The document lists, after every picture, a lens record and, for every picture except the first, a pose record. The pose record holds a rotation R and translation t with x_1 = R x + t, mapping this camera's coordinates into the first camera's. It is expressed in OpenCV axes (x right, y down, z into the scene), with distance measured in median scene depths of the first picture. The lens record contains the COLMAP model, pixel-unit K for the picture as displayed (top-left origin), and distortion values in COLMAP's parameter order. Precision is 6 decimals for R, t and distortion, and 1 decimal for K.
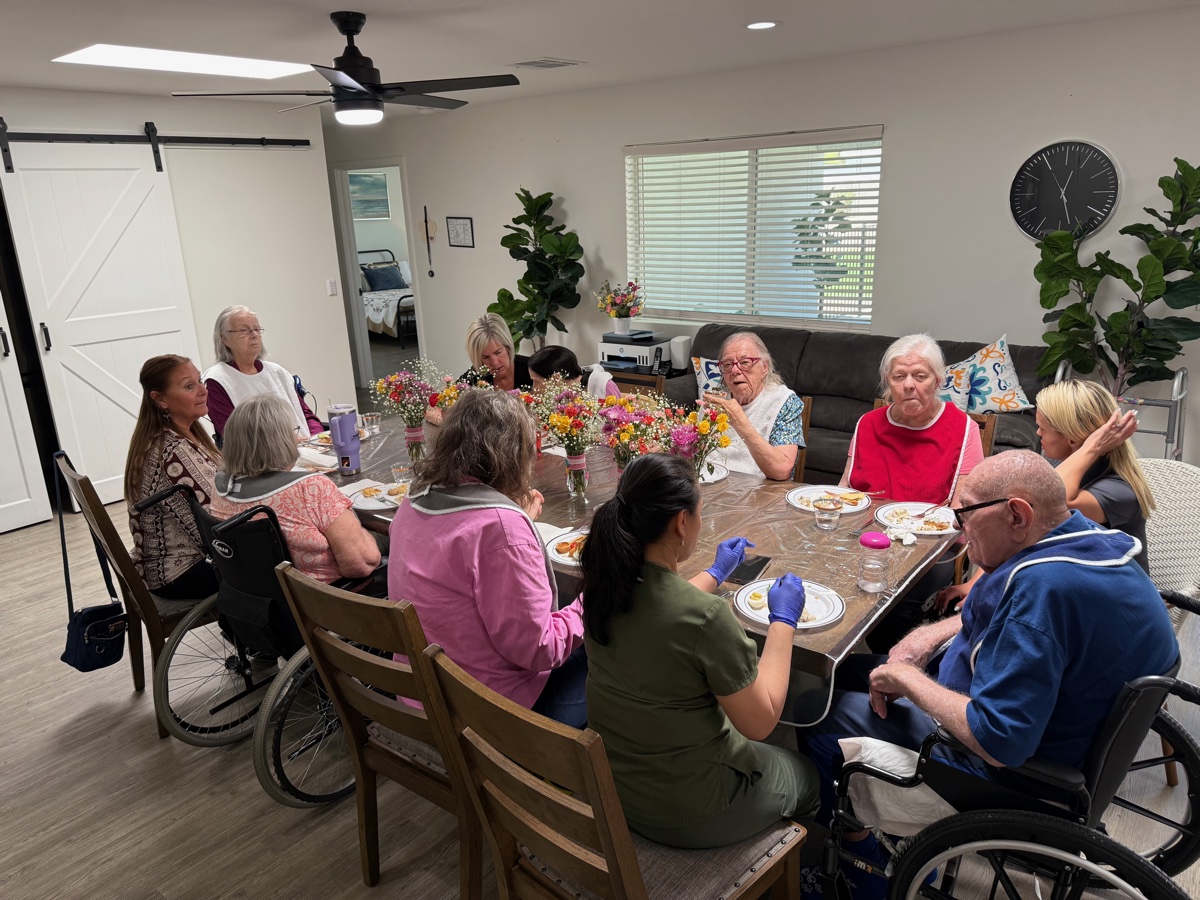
lens RADIAL K [[840.2, 0, 600.0], [0, 840.2, 450.0], [0, 0, 1]] dist [0.078542, -0.138679]
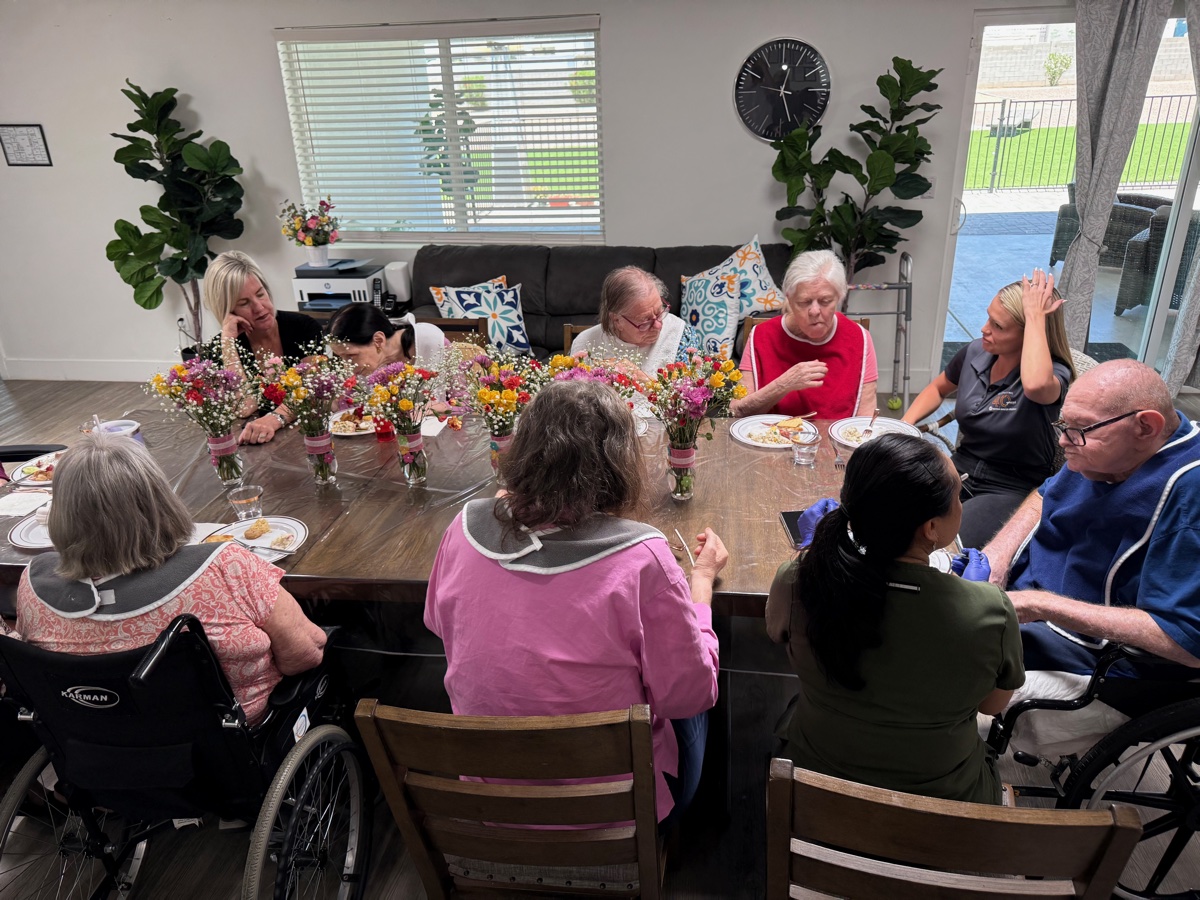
lens RADIAL K [[866.9, 0, 600.0], [0, 866.9, 450.0], [0, 0, 1]] dist [-0.010853, -0.005245]
pose [[0.858822, -0.197296, 0.472758, -0.229052], [0.146294, 0.978886, 0.142758, -0.056470], [-0.490942, -0.053442, 0.869552, 0.165070]]
